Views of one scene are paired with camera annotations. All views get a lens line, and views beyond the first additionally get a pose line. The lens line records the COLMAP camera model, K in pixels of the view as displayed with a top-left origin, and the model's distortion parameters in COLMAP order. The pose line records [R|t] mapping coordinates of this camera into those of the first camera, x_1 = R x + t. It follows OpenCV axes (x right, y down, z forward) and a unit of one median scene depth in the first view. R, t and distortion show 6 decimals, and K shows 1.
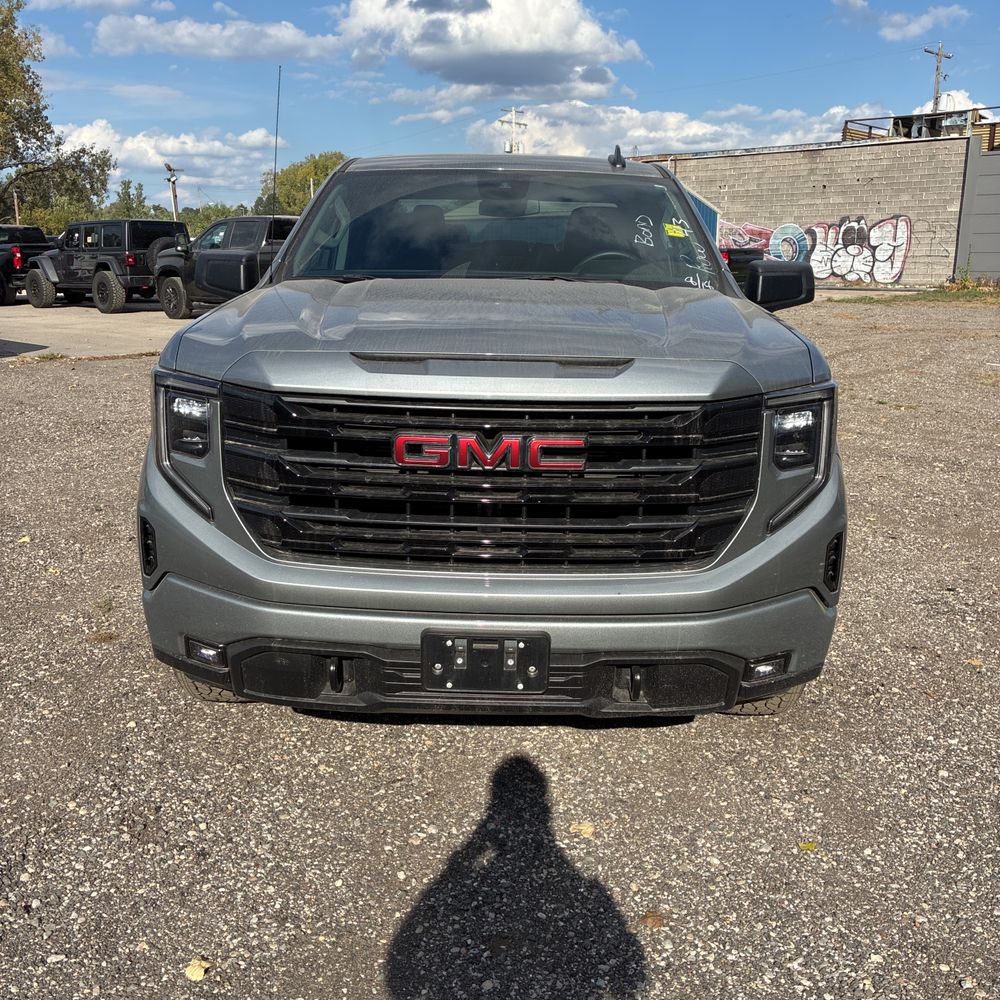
lens RADIAL K [[1016.7, 0, 500.0], [0, 1016.7, 500.0], [0, 0, 1]] dist [0.059386, -0.103720]
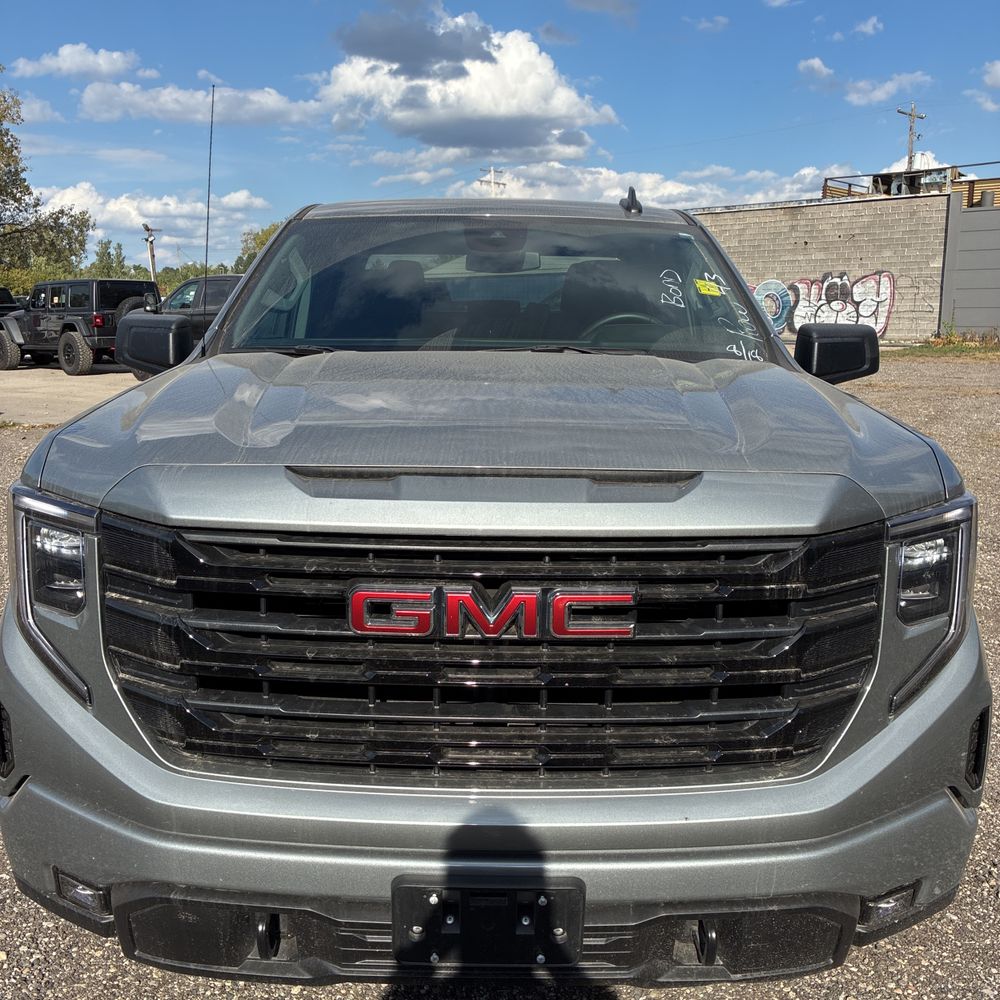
lens RADIAL K [[1023.1, 0, 501.5], [0, 1023.1, 486.4], [0, 0, 1]] dist [0.019455, -0.033326]
pose [[0.999769, -0.009175, 0.019411, -0.008081], [0.010438, 0.997765, -0.066001, -0.041544], [-0.018762, 0.066188, 0.997631, 0.154539]]
